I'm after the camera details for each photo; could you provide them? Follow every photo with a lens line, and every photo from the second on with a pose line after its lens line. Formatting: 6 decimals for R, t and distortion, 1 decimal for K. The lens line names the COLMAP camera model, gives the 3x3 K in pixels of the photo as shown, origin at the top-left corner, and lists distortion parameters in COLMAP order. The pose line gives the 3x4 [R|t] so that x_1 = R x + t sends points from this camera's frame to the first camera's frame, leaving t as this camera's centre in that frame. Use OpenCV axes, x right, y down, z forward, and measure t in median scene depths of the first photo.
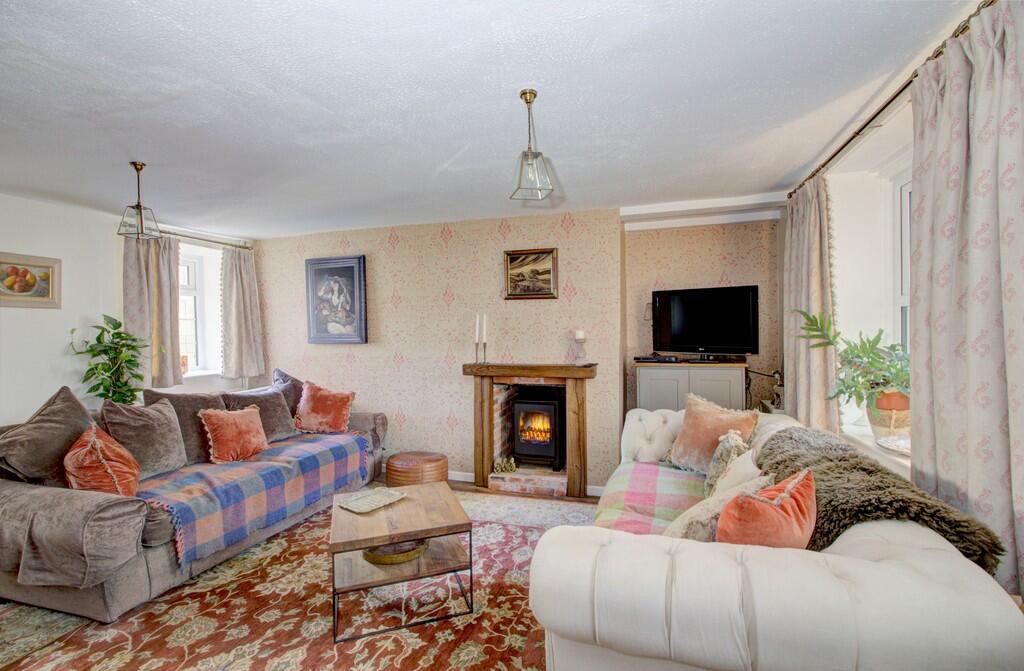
lens RADIAL K [[473.7, 0, 516.9], [0, 473.7, 335.2], [0, 0, 1]] dist [-0.013564, 0.003081]
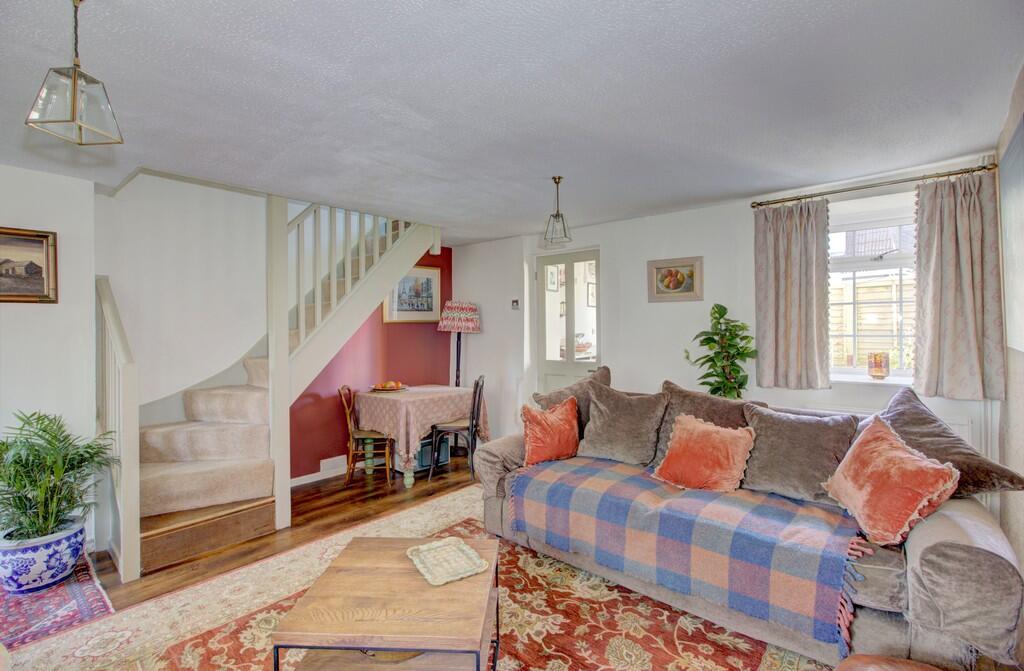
lens RADIAL K [[473.7, 0, 517.8], [0, 473.7, 328.2], [0, 0, 1]] dist [-0.013564, 0.003081]
pose [[-0.420695, 0.018001, -0.907024, 0.181895], [0.003347, 0.999827, 0.018290, -0.010036], [0.907196, 0.004659, -0.420682, 0.848320]]
